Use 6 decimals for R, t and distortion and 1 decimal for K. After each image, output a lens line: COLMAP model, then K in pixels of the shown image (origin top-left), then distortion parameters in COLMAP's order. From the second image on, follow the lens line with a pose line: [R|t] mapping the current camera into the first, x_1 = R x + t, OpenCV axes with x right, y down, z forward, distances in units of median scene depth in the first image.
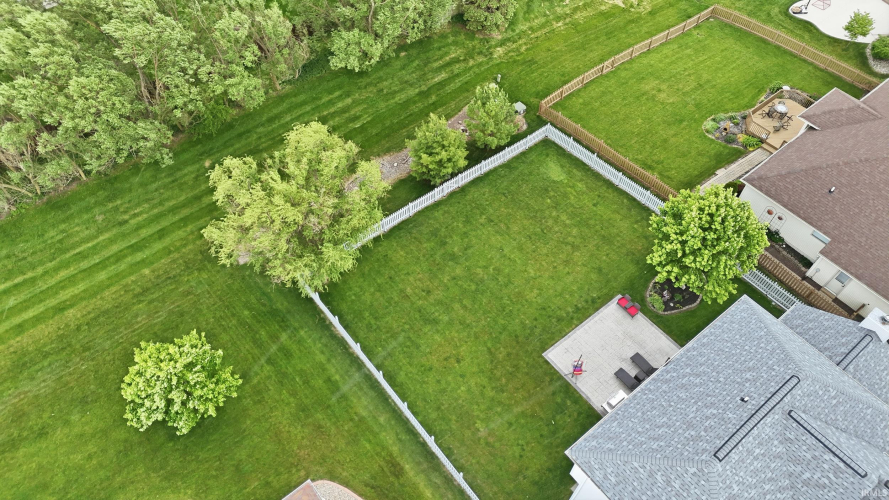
lens RADIAL K [[618.0, 0, 444.5], [0, 618.0, 250.0], [0, 0, 1]] dist [0.070104, -0.073966]
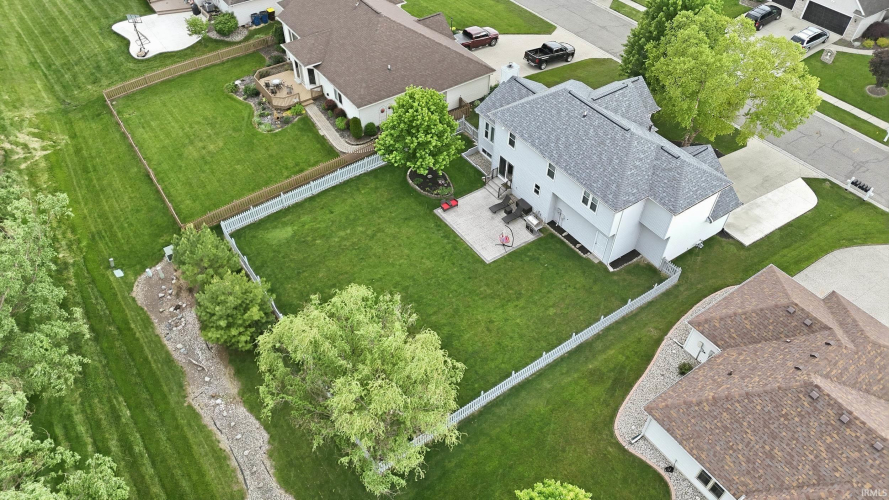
lens RADIAL K [[618.0, 0, 444.5], [0, 618.0, 250.0], [0, 0, 1]] dist [0.070104, -0.073966]
pose [[0.070452, -0.719370, 0.691045, -0.478578], [0.800311, 0.454286, 0.391315, -0.275572], [-0.595432, 0.525482, 0.607725, 0.238868]]
